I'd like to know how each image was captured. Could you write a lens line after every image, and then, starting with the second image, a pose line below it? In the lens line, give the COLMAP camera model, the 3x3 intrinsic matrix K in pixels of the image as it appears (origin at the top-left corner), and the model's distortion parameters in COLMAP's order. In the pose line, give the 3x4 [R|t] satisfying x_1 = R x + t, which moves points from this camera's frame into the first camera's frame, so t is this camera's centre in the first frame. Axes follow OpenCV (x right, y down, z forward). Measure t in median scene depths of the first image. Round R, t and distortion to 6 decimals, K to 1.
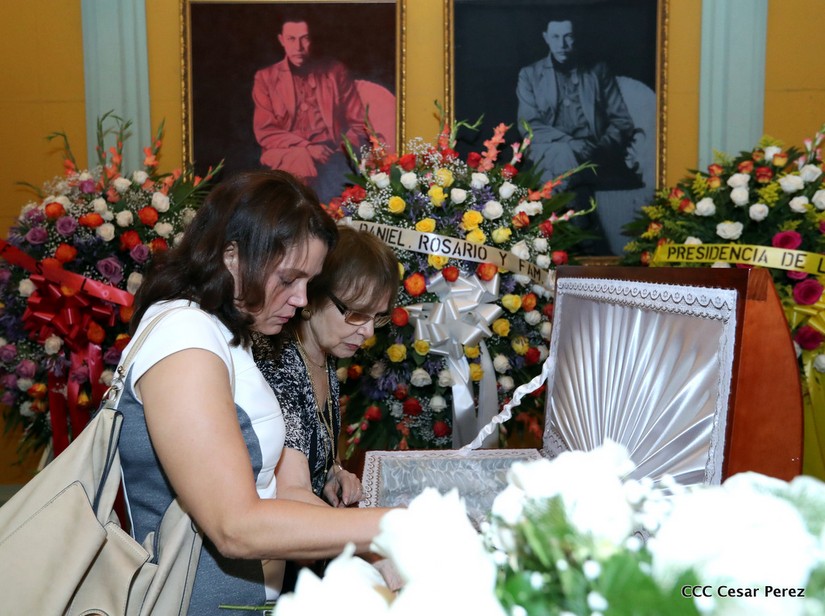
lens RADIAL K [[672.2, 0, 381.1], [0, 672.2, 305.2], [0, 0, 1]] dist [-0.043035, 0.085492]
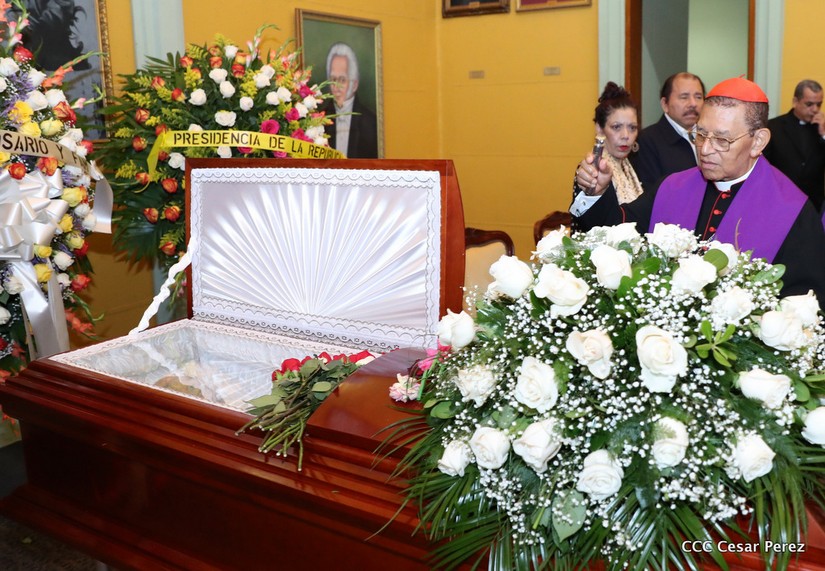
lens RADIAL K [[791.4, 0, 482.9], [0, 791.4, 249.2], [0, 0, 1]] dist [-0.115816, 0.098923]
pose [[0.499248, -0.144692, 0.854292, -0.439367], [0.070614, 0.989473, 0.126320, -0.025011], [-0.863577, -0.002740, 0.504210, -0.079016]]
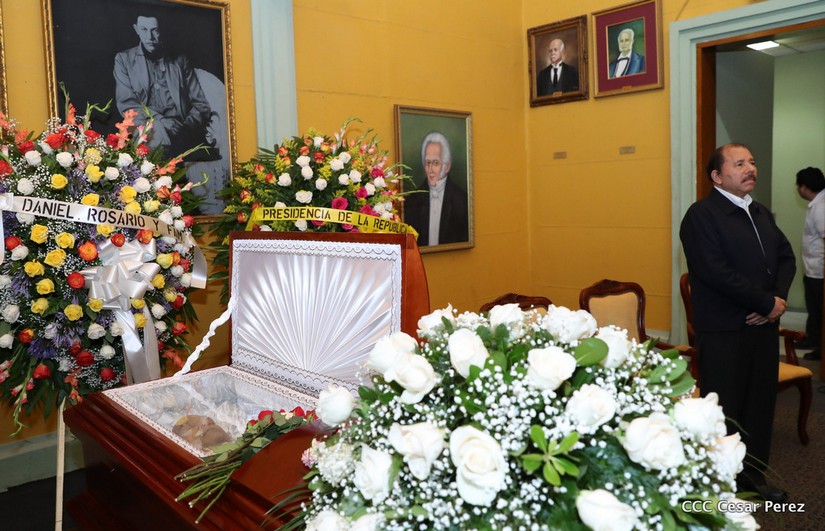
lens RADIAL K [[659.8, 0, 383.7], [0, 659.8, 264.4], [0, 0, 1]] dist [-0.118089, 0.101200]
pose [[0.752196, -0.083785, 0.653591, -0.261984], [0.073497, 0.996362, 0.043141, -0.016865], [-0.654828, 0.015587, 0.755617, -0.152209]]
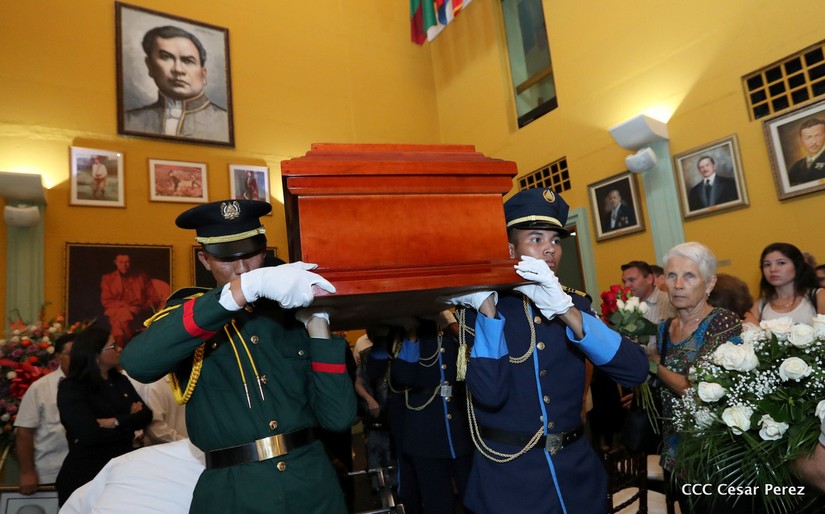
lens RADIAL K [[457.0, 0, 413.8], [0, 457.0, 278.8], [0, 0, 1]] dist [-0.065825, 0.027201]
pose [[0.839137, 0.001896, 0.543917, -0.168220], [0.117541, 0.975733, -0.184739, 0.095697], [-0.531068, 0.218954, 0.818551, -1.116223]]
